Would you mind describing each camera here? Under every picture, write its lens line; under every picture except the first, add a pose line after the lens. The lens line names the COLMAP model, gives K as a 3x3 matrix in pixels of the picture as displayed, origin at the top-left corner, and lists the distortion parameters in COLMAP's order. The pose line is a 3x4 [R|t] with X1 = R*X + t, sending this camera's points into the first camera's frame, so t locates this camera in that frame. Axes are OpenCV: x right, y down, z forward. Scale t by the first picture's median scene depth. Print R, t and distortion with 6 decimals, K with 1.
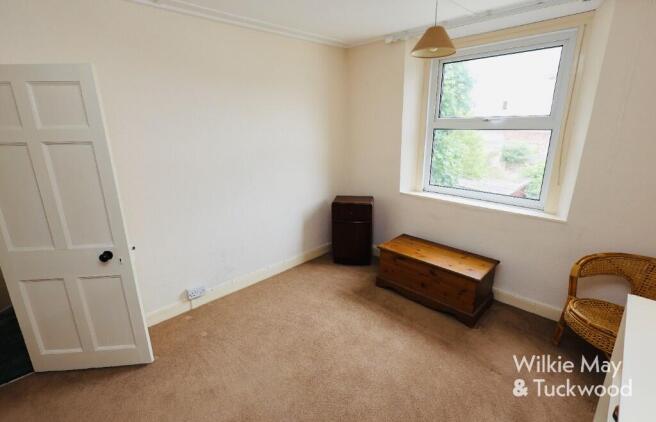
lens RADIAL K [[301.8, 0, 328.0], [0, 301.8, 211.0], [0, 0, 1]] dist [-0.001766, -0.000124]
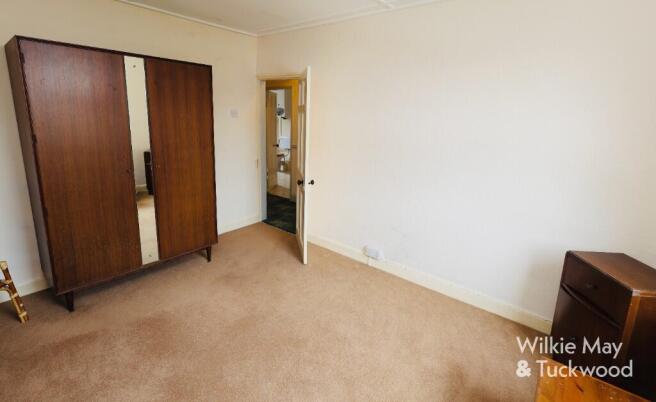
lens RADIAL K [[304.2, 0, 328.0], [0, 304.2, 201.0], [0, 0, 1]] dist [0.000099, -0.000006]
pose [[0.103061, 0.299834, -0.948408, 0.571576], [-0.300758, 0.918247, 0.257617, -0.157256], [0.948116, 0.258691, 0.184813, 0.559800]]
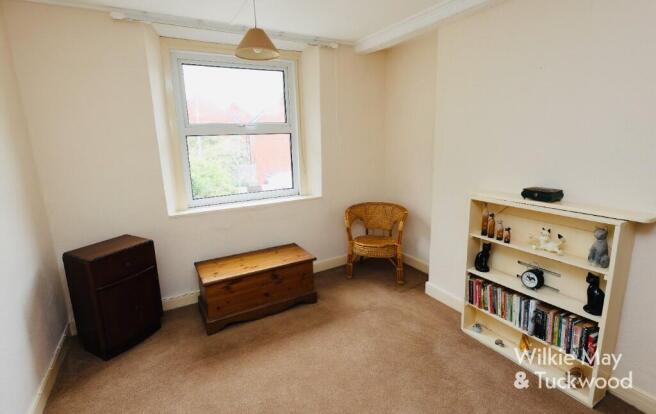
lens RADIAL K [[312.8, 0, 327.3], [0, 312.8, 200.0], [0, 0, 1]] dist [0.001640, -0.000004]
pose [[0.270594, -0.204146, 0.940799, -0.502731], [0.283860, 0.950728, 0.124656, -0.107268], [-0.919892, 0.233324, 0.315211, 0.446703]]
